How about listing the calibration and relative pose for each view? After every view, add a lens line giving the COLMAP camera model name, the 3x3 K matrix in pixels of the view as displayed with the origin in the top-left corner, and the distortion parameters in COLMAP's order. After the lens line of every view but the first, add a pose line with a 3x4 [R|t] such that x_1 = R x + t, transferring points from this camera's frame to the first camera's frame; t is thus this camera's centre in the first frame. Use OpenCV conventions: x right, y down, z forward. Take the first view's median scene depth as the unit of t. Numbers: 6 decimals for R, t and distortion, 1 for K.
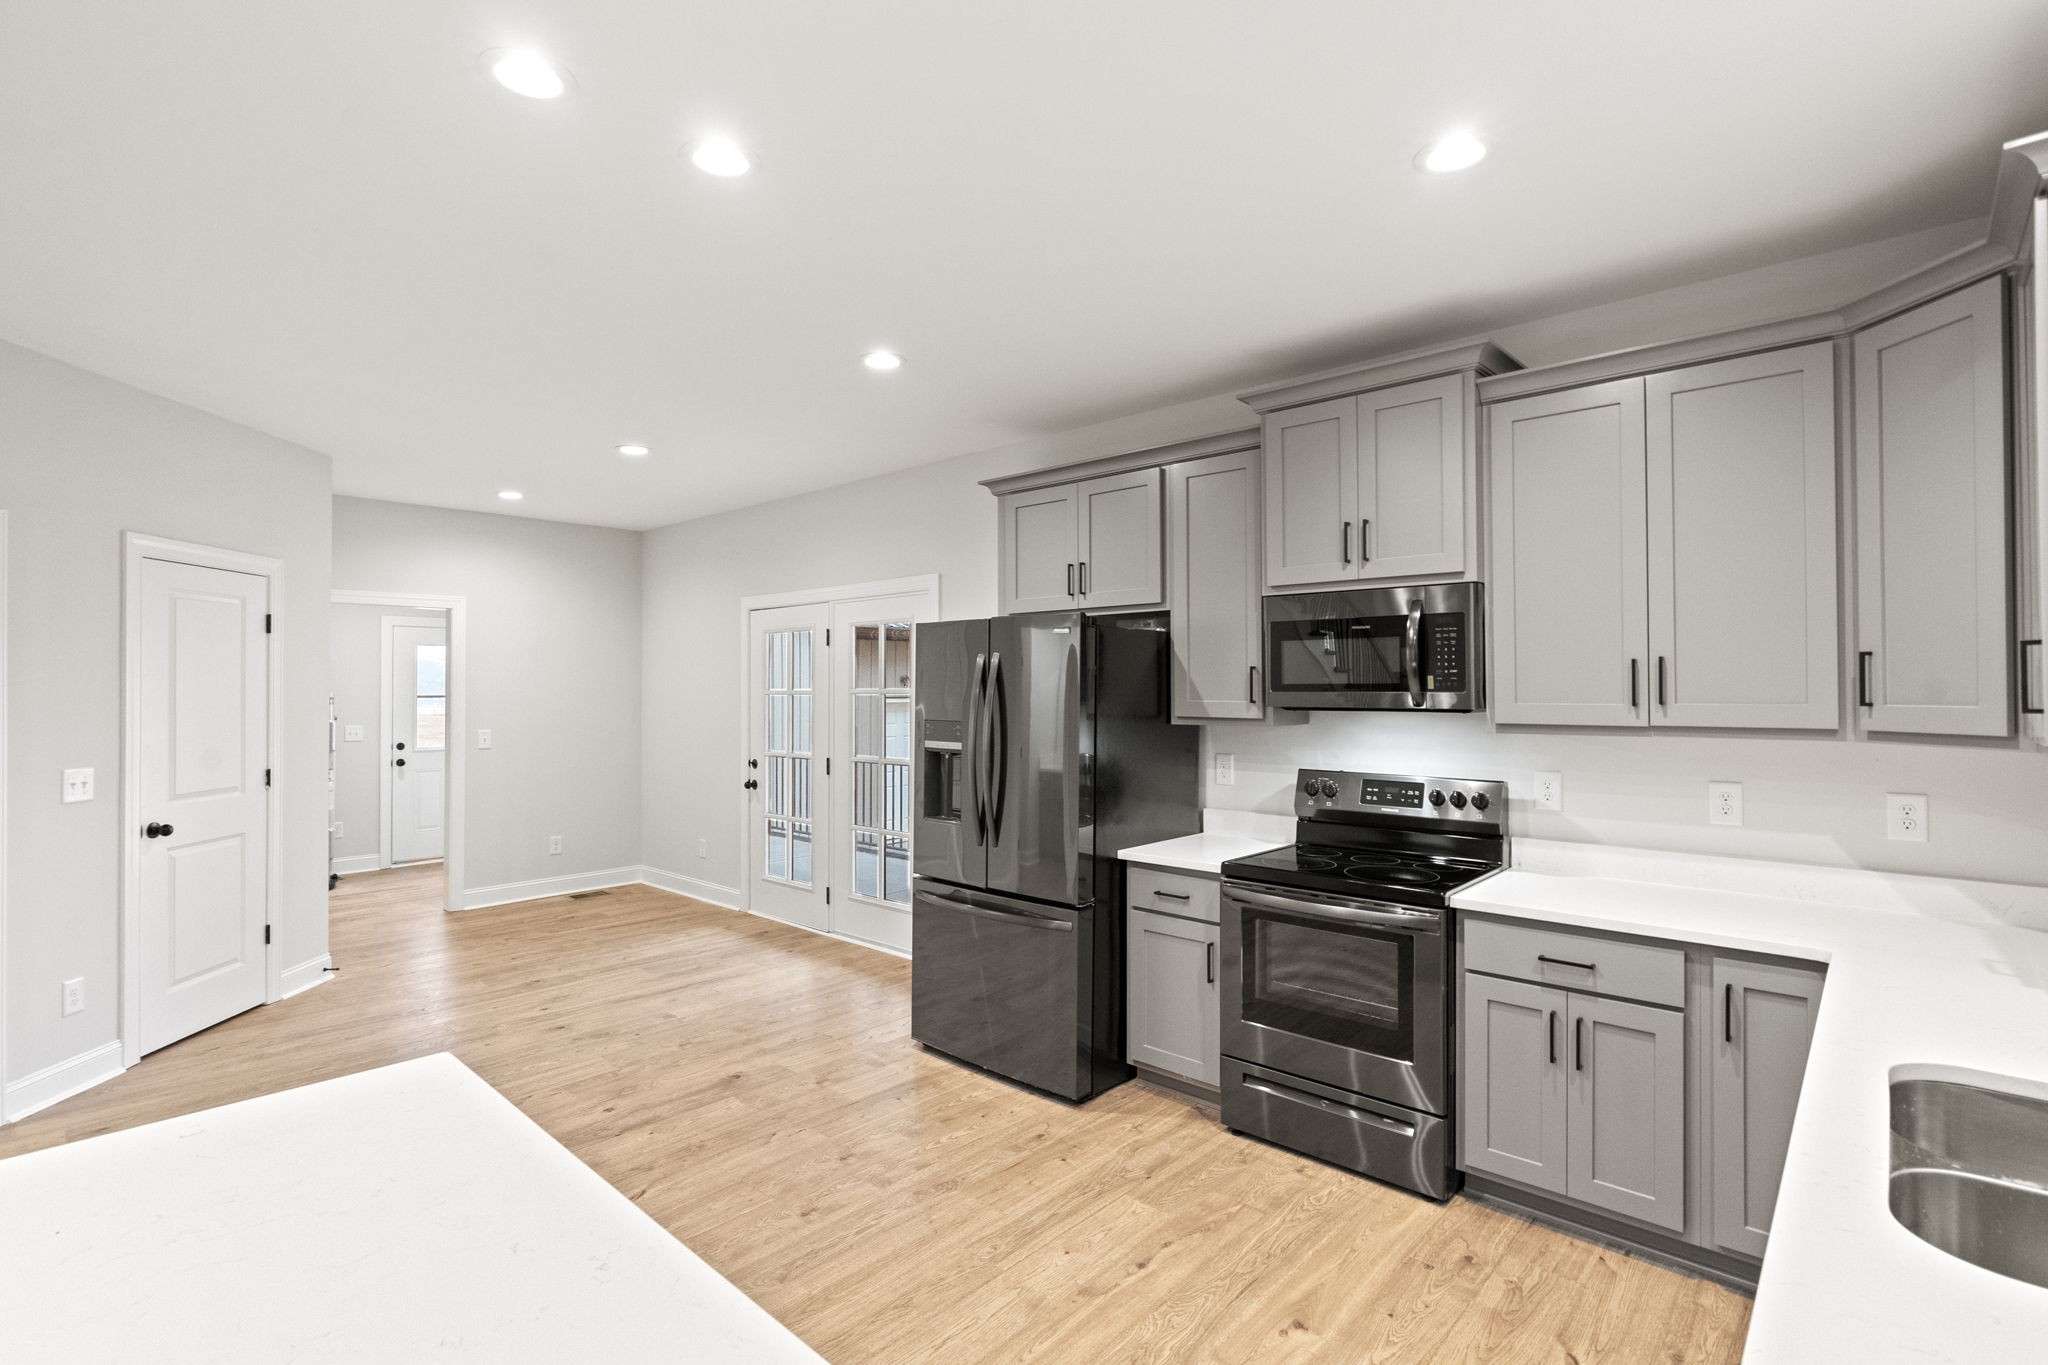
lens RADIAL K [[970.2, 0, 1028.8], [0, 970.2, 684.7], [0, 0, 1]] dist [-0.002260, -0.000301]
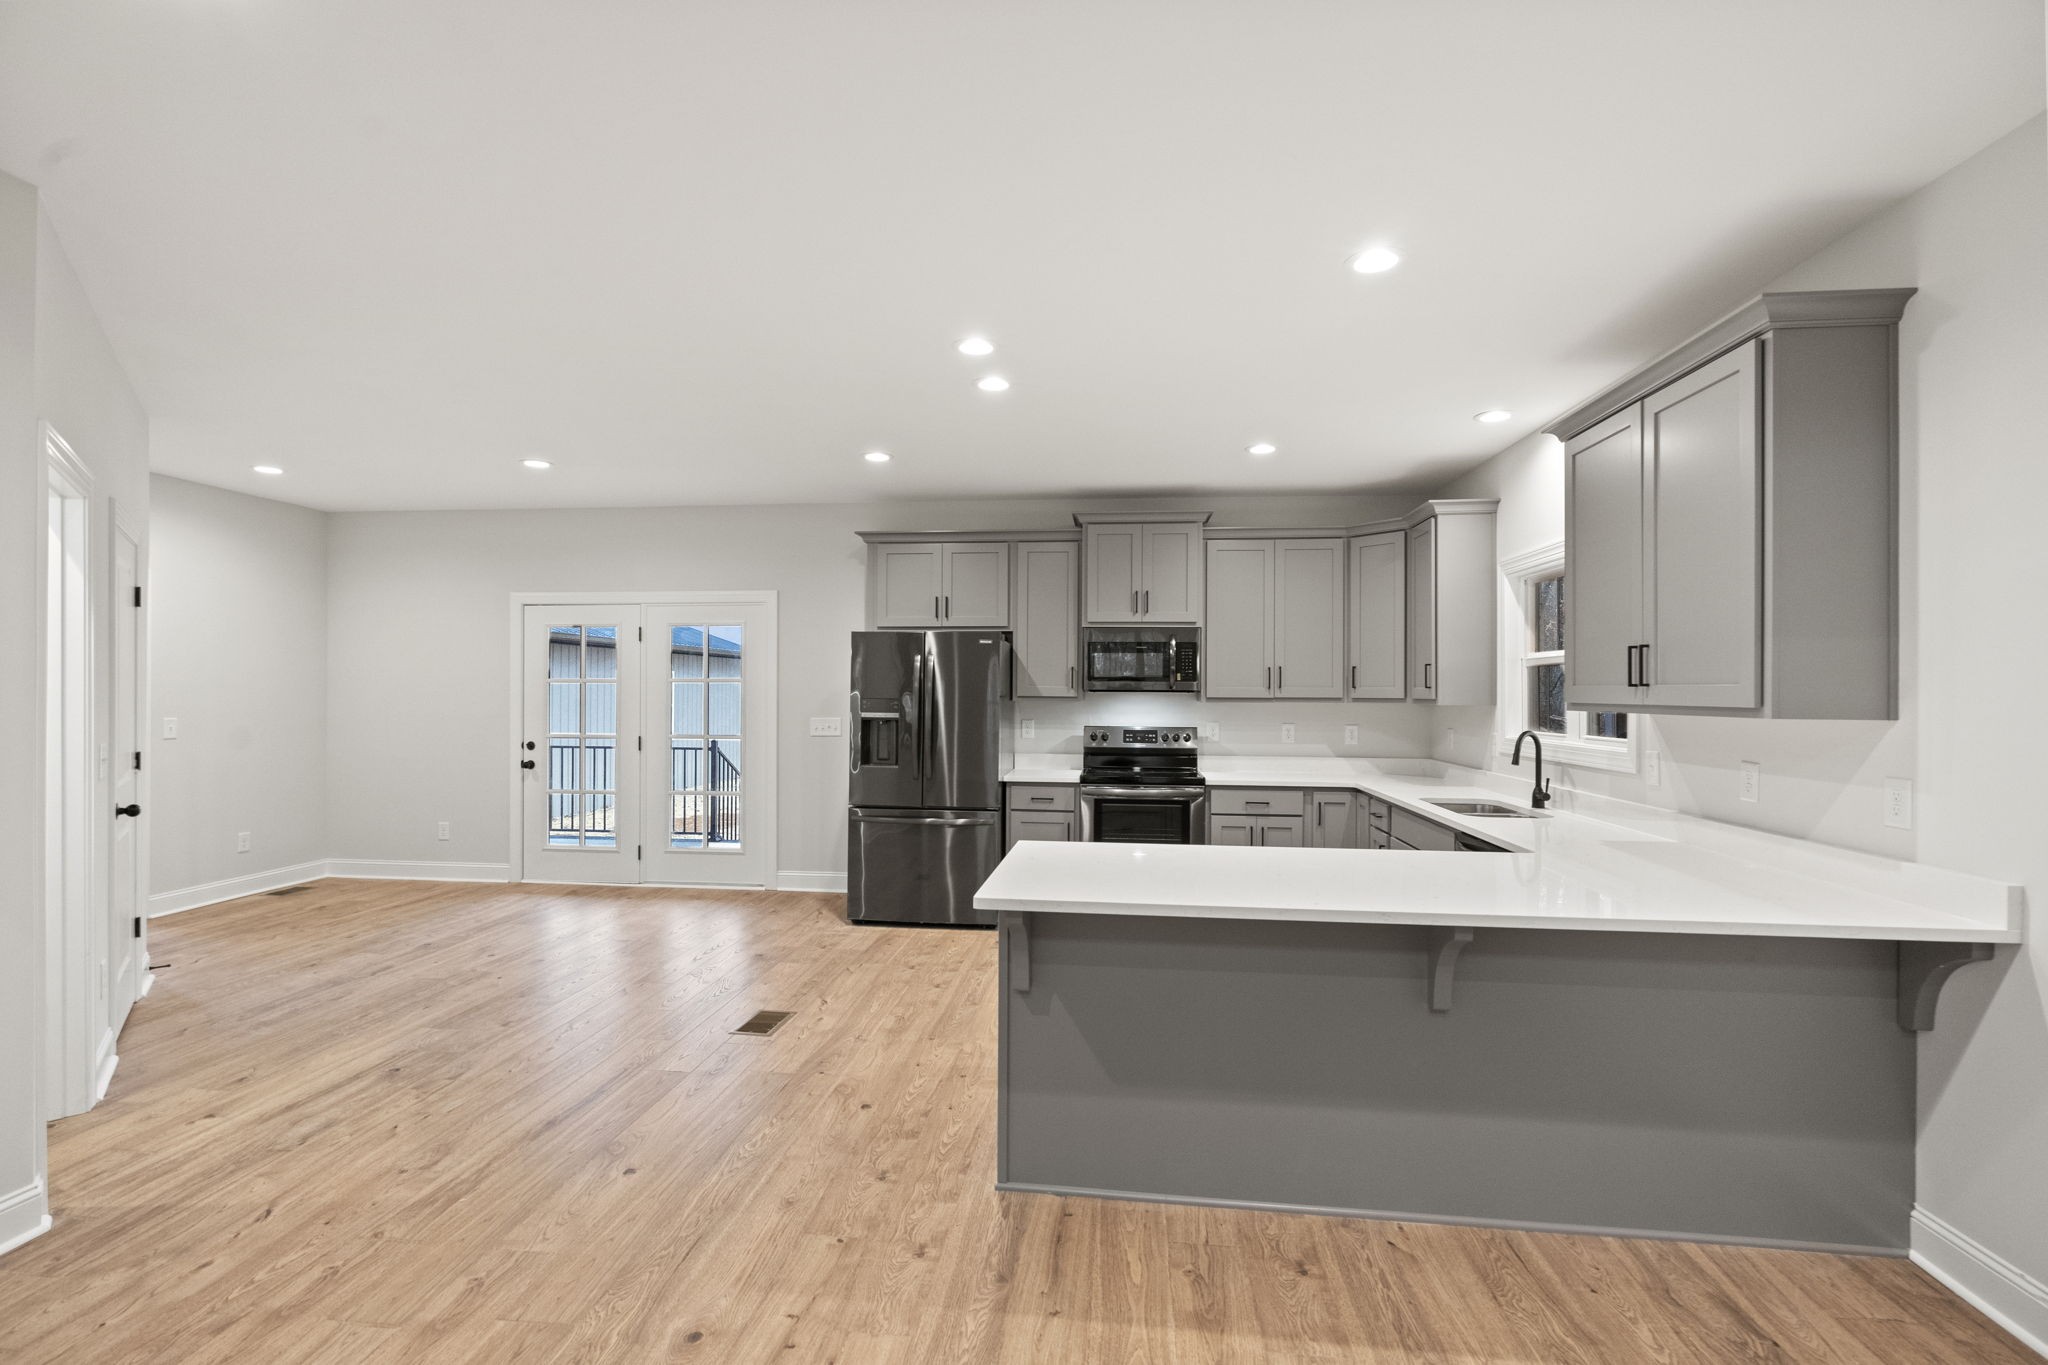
lens RADIAL K [[885.7, 0, 1019.4], [0, 885.7, 687.4], [0, 0, 1]] dist [0.004900, 0.000640]
pose [[0.823753, 0.009717, 0.566866, -0.747980], [-0.010666, 0.999942, -0.001641, 0.022116], [-0.566849, -0.004694, 0.823808, -0.258161]]
